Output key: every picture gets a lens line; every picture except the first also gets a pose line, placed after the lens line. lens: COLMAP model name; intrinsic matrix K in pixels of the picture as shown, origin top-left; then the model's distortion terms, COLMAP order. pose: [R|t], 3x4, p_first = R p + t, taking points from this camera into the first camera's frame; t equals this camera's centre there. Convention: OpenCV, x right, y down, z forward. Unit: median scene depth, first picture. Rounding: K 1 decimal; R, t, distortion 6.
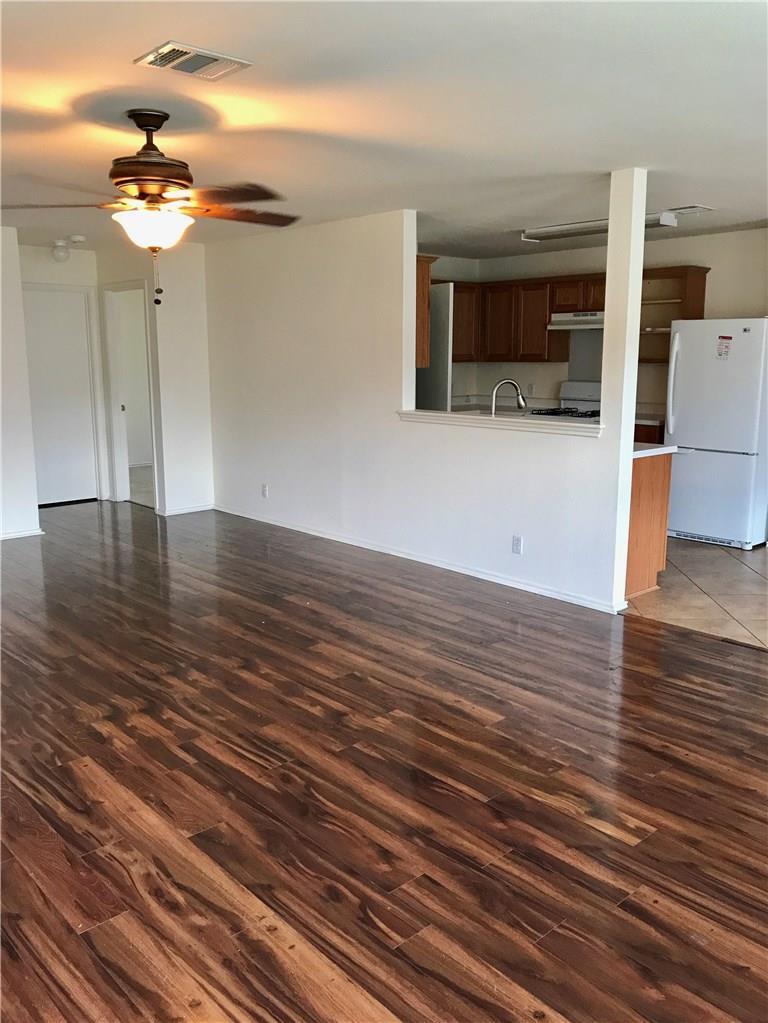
lens RADIAL K [[882.6, 0, 365.9], [0, 882.6, 505.8], [0, 0, 1]] dist [0.001649, 0.001316]
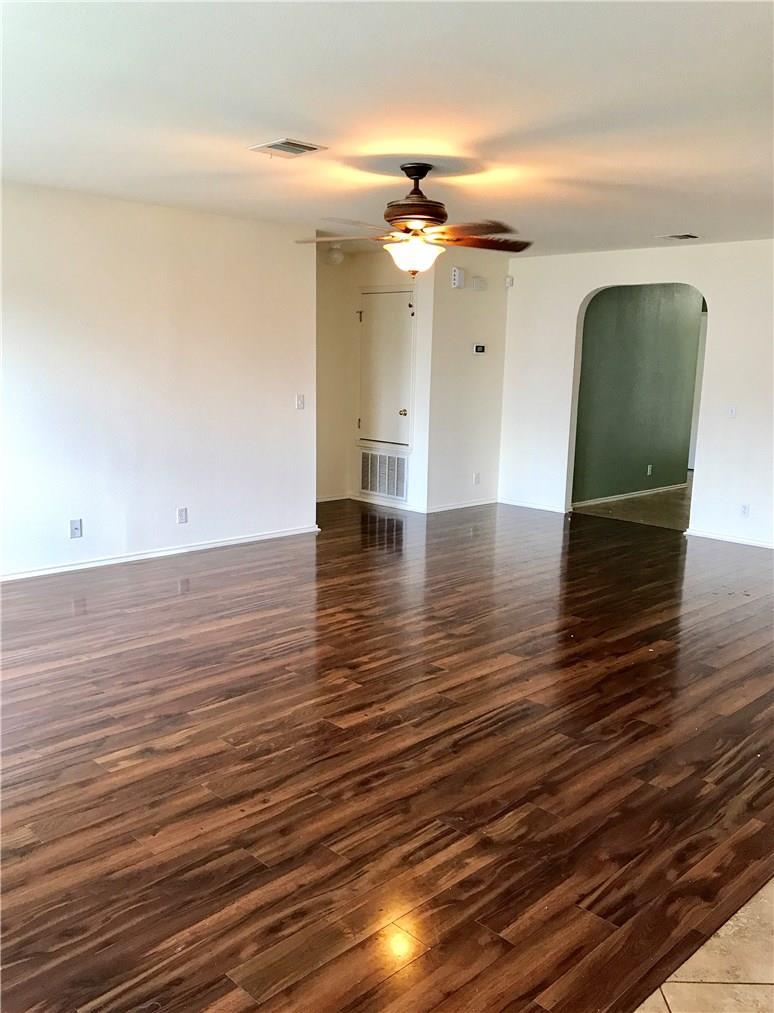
lens RADIAL K [[860.2, 0, 360.6], [0, 860.2, 508.7], [0, 0, 1]] dist [0.032295, -0.003675]
pose [[0.031042, 0.187597, -0.981755, 1.033850], [-0.200104, 0.963510, 0.177784, -0.164776], [0.979283, 0.190934, 0.067448, 0.894177]]
